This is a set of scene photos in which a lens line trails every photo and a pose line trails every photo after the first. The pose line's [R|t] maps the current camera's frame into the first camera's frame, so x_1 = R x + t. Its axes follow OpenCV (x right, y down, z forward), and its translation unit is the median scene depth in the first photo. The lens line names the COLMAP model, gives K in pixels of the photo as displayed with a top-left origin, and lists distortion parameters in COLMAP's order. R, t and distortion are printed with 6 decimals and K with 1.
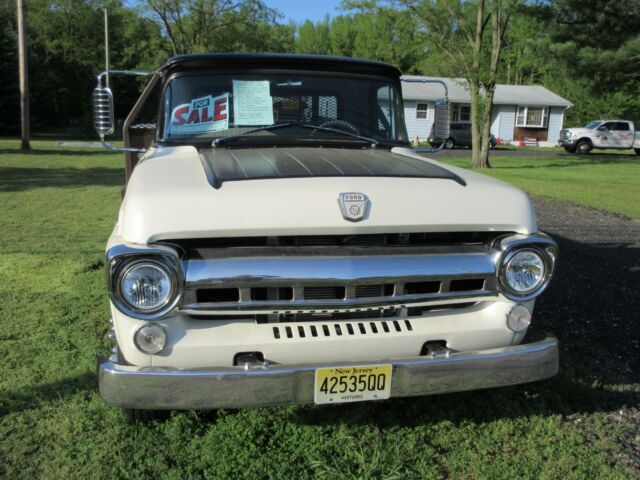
lens RADIAL K [[622.0, 0, 319.9], [0, 622.0, 237.0], [0, 0, 1]] dist [-0.004609, 0.000000]
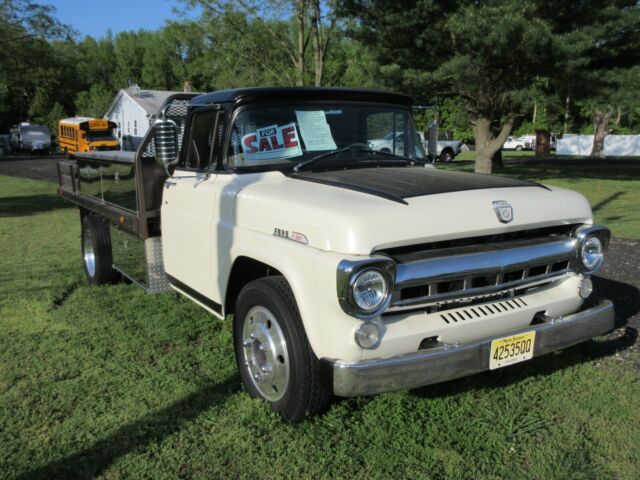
lens RADIAL K [[622.0, 0, 317.3], [0, 622.0, 244.8], [0, 0, 1]] dist [-0.004609, 0.000000]
pose [[0.945269, -0.086127, 0.314721, -0.600527], [0.090319, 0.995912, 0.001268, -0.014223], [-0.313544, 0.027226, 0.949183, -0.078213]]
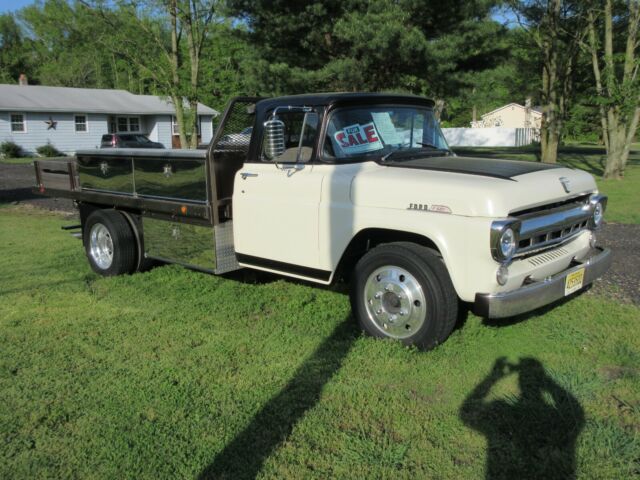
lens RADIAL K [[622.0, 0, 323.4], [0, 622.0, 237.8], [0, 0, 1]] dist [-0.004609, 0.000000]
pose [[0.818368, -0.133664, 0.558934, -1.315331], [0.140158, 0.989630, 0.031446, -0.044348], [-0.557341, 0.052604, 0.828615, -0.092374]]
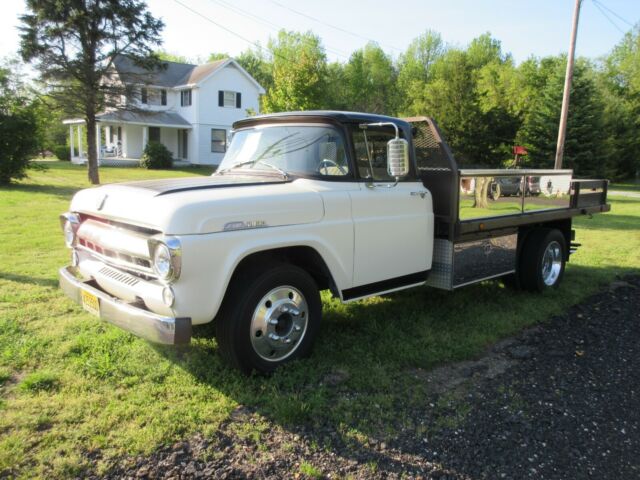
lens RADIAL K [[530.9, 0, 319.3], [0, 530.9, 237.8], [0, 0, 1]] dist [0.003305, 0.010836]
pose [[0.520490, 0.114787, -0.846117, 1.391548], [-0.169791, 0.985048, 0.029188, -0.082465], [0.836816, 0.128471, 0.532197, 0.608873]]
